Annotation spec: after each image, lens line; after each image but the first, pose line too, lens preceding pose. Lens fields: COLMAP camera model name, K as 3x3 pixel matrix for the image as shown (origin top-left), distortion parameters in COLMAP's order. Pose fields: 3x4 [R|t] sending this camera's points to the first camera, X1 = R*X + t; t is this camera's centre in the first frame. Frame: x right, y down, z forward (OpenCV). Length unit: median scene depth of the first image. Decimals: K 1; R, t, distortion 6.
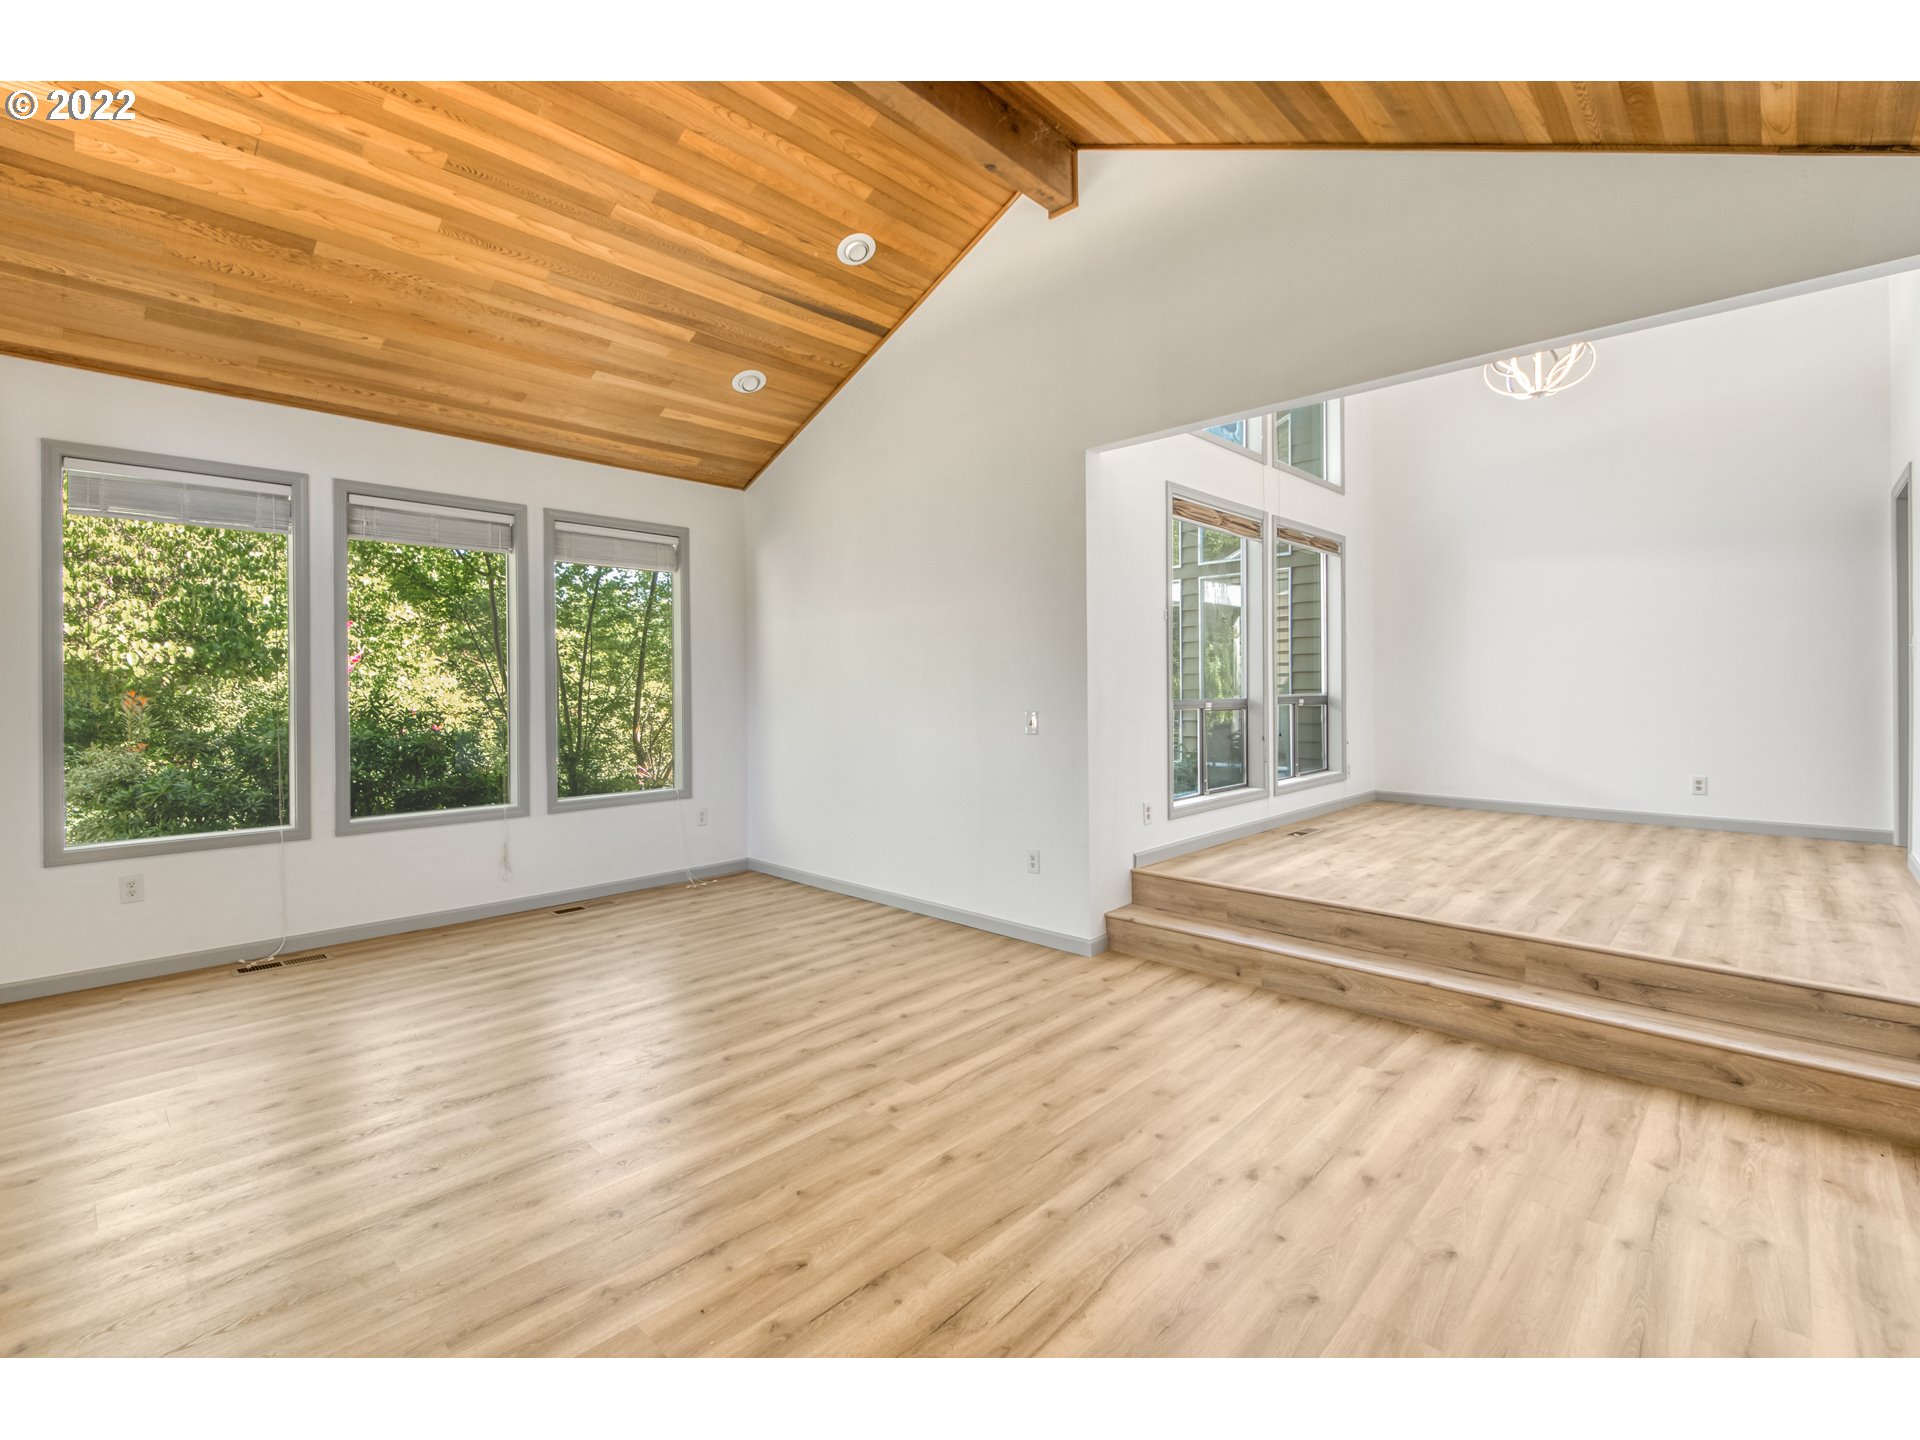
lens RADIAL K [[873.4, 0, 957.1], [0, 873.4, 700.5], [0, 0, 1]] dist [0.017784, -0.003398]
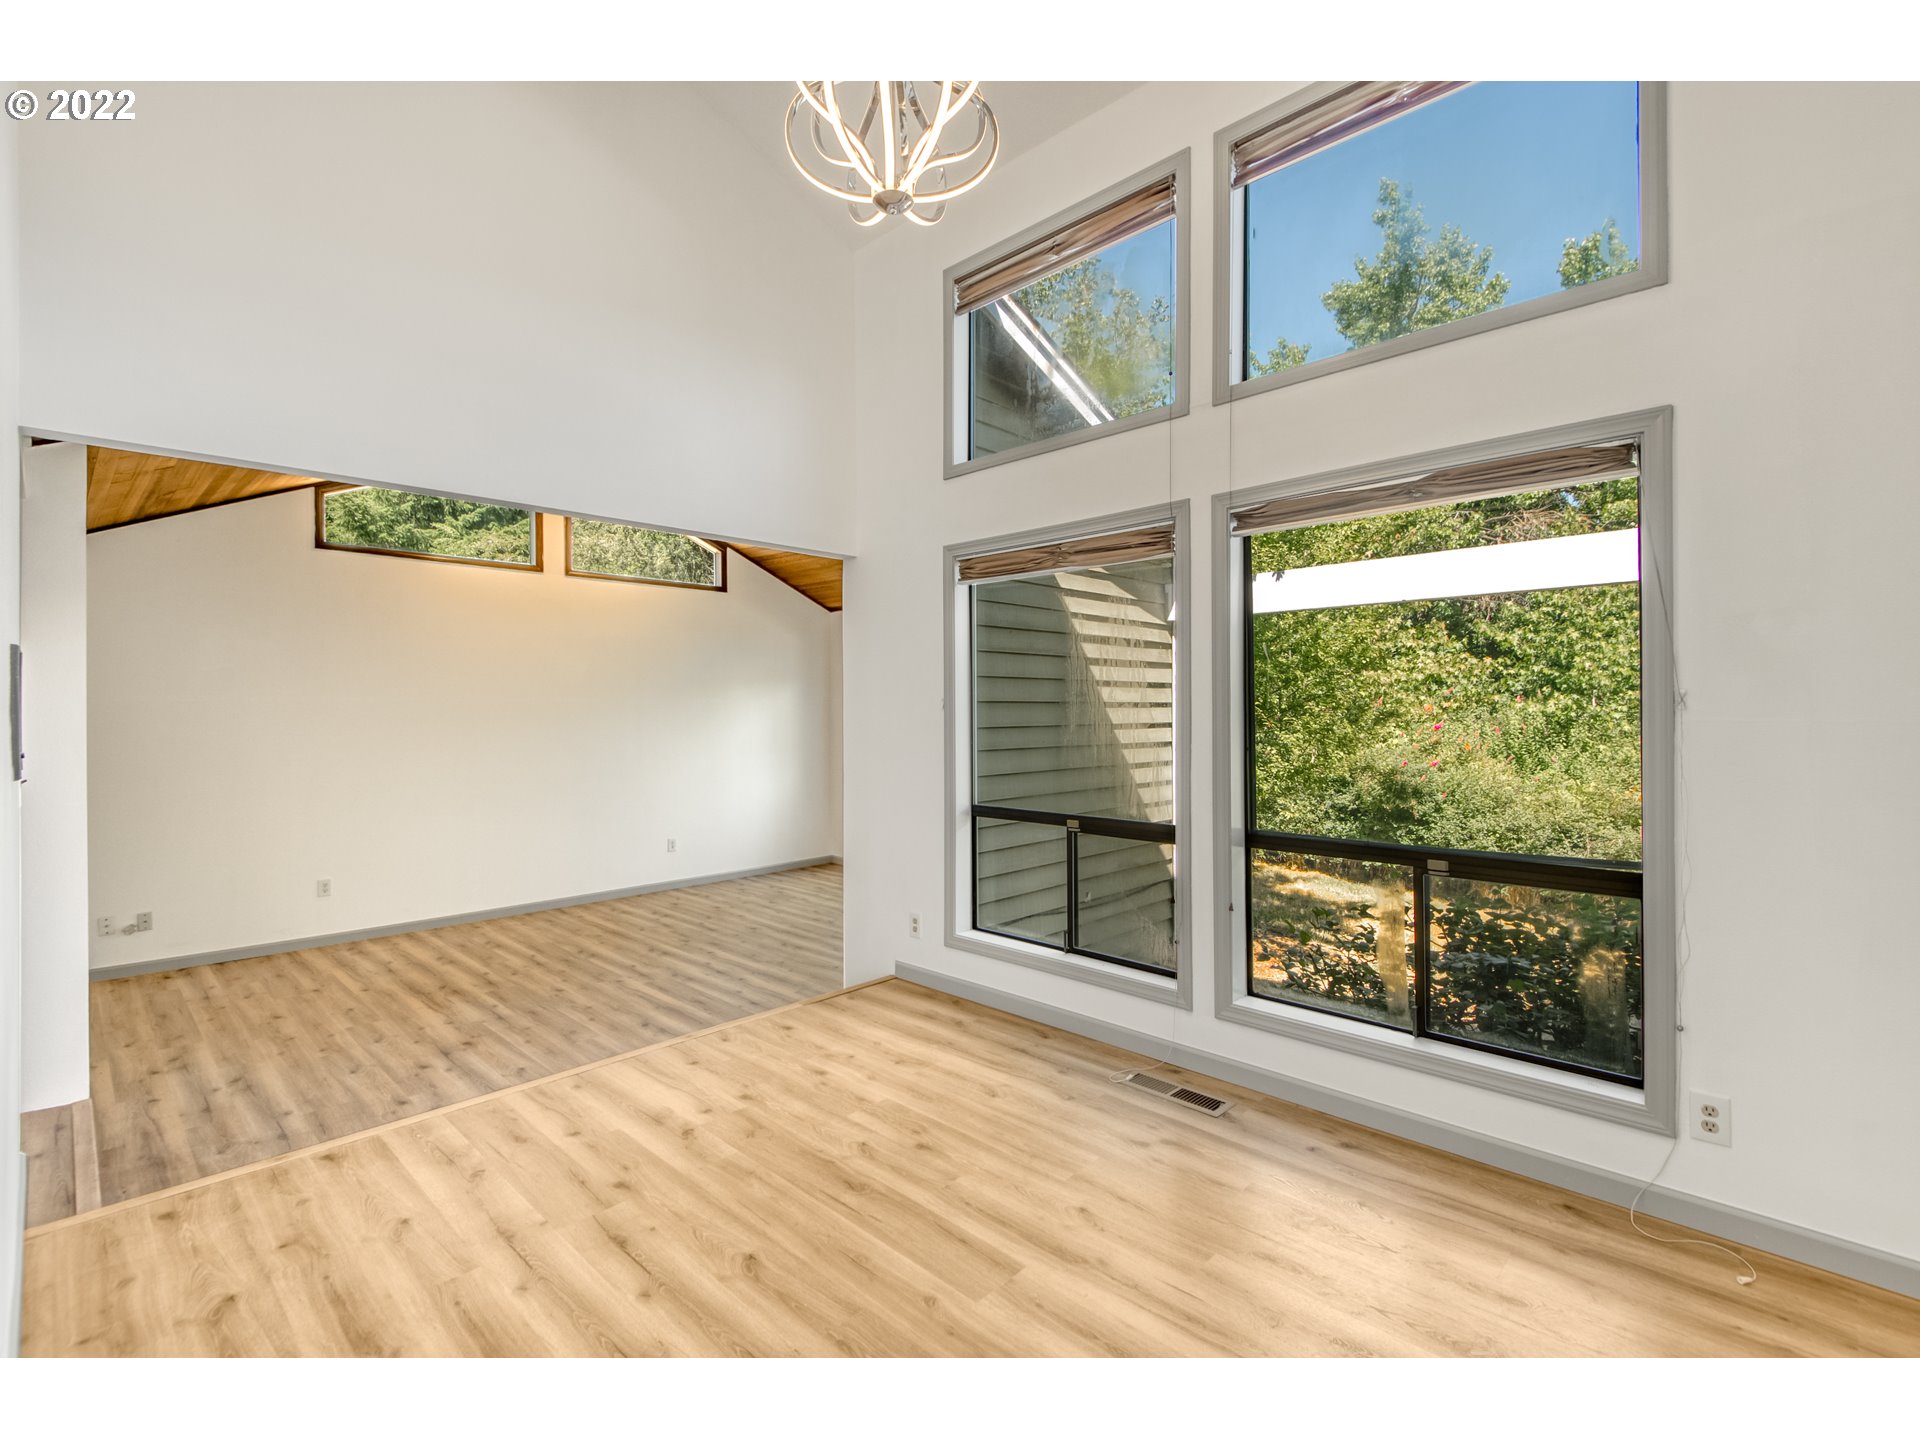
lens RADIAL K [[873.4, 0, 956.6], [0, 873.4, 721.3], [0, 0, 1]] dist [0.017784, -0.003398]
pose [[-0.009313, 0.020625, -0.999744, 1.349132], [-0.017436, 0.999632, 0.020785, -0.123162], [0.999805, 0.017625, -0.008950, 1.267076]]
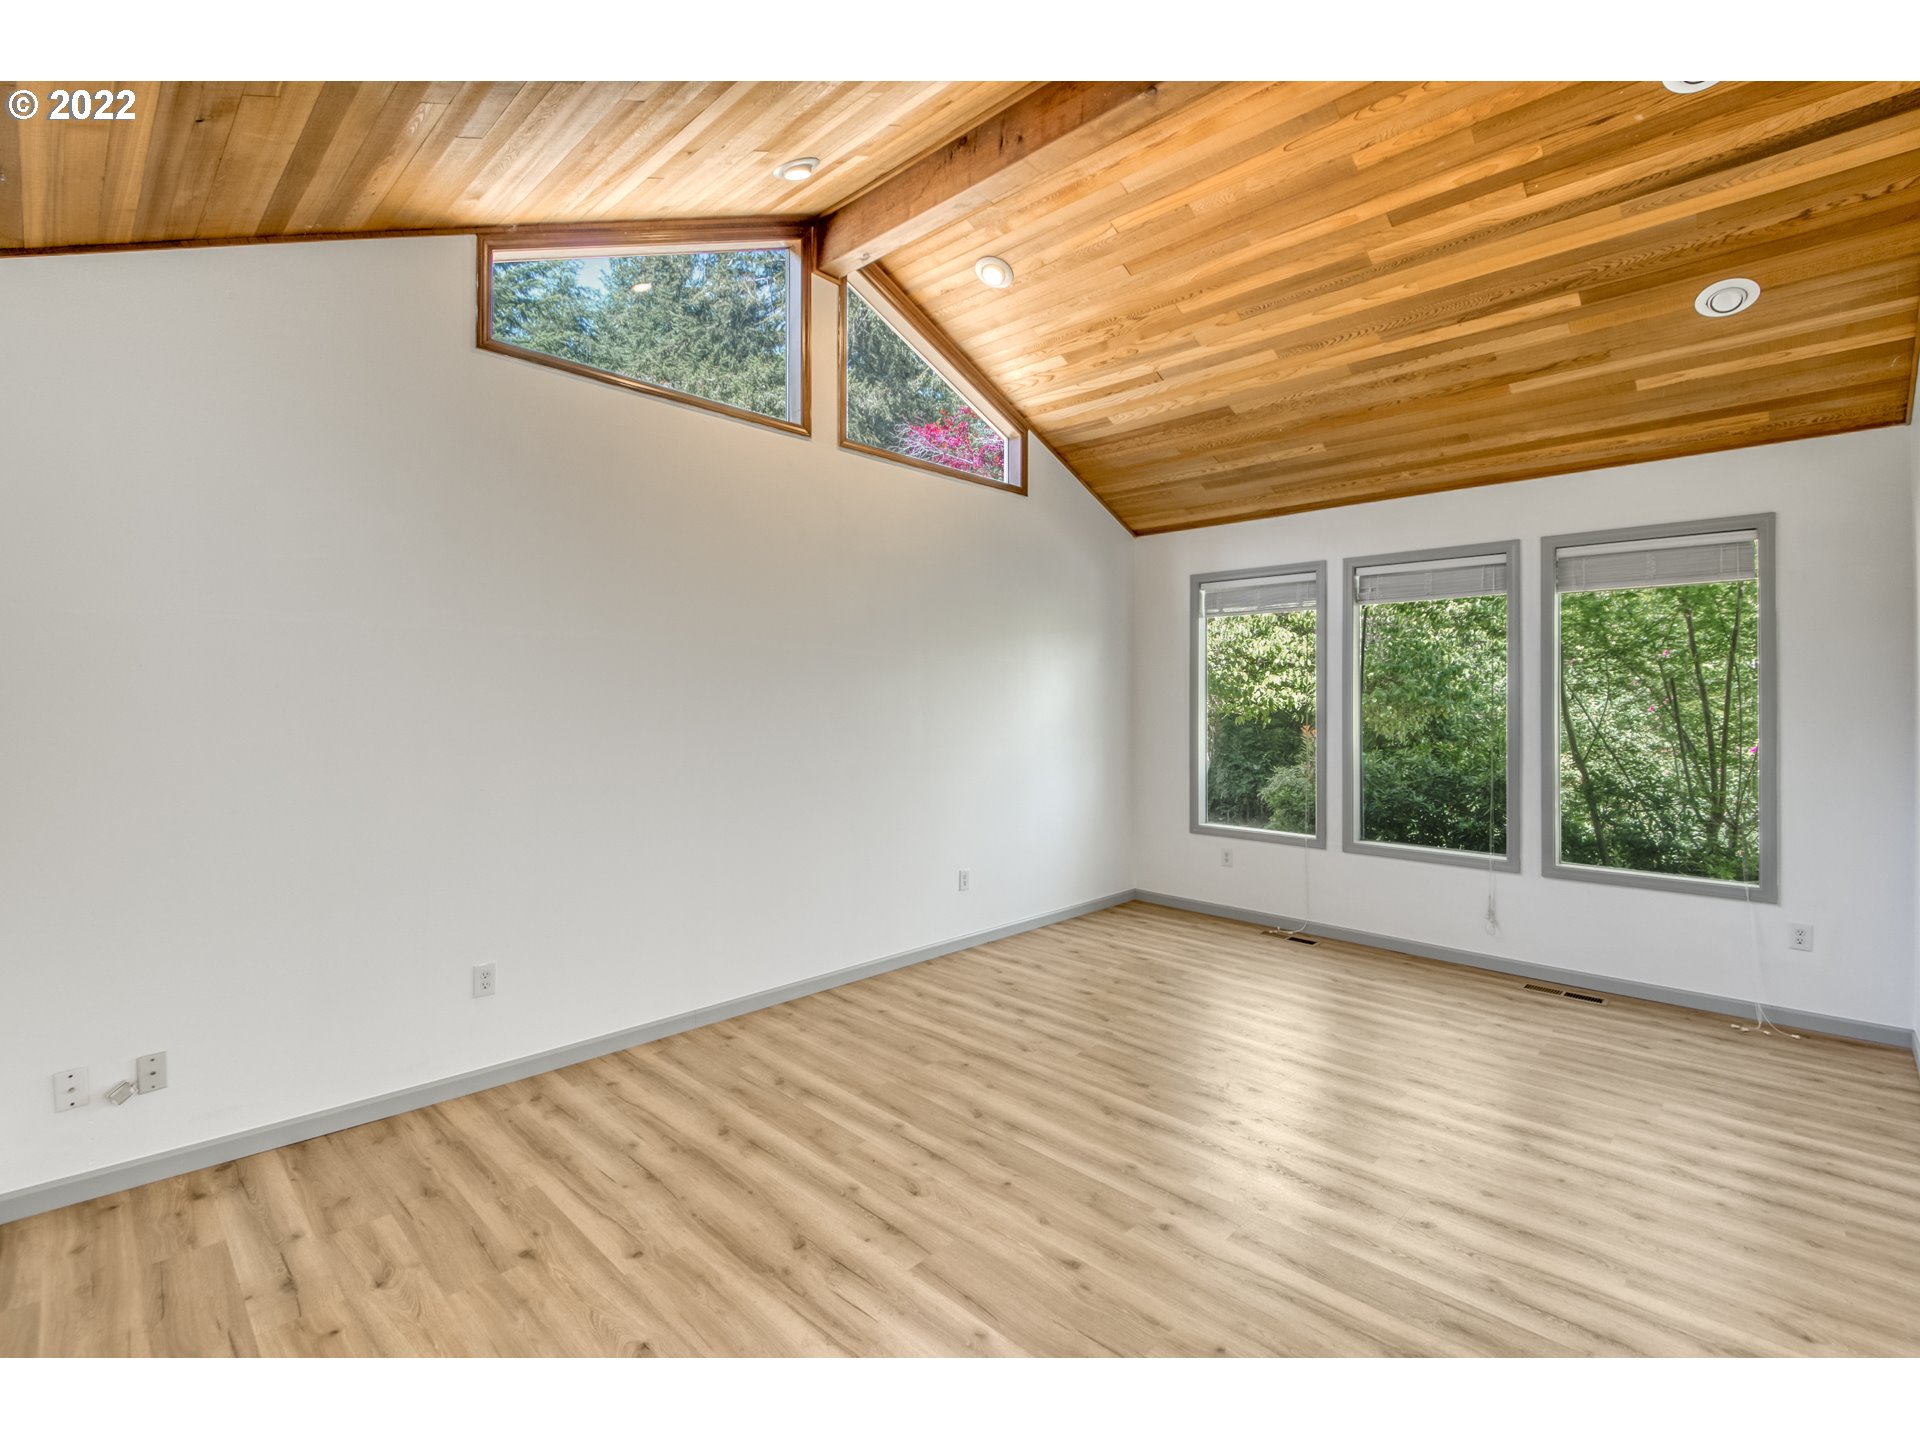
lens RADIAL K [[873.4, 0, 954.3], [0, 873.4, 706.2], [0, 0, 1]] dist [0.017784, -0.003398]
pose [[-0.011223, 0.014333, -0.999834, 0.599962], [-0.025126, 0.999578, 0.014611, -0.059555], [0.999621, 0.025286, -0.010858, 0.557231]]
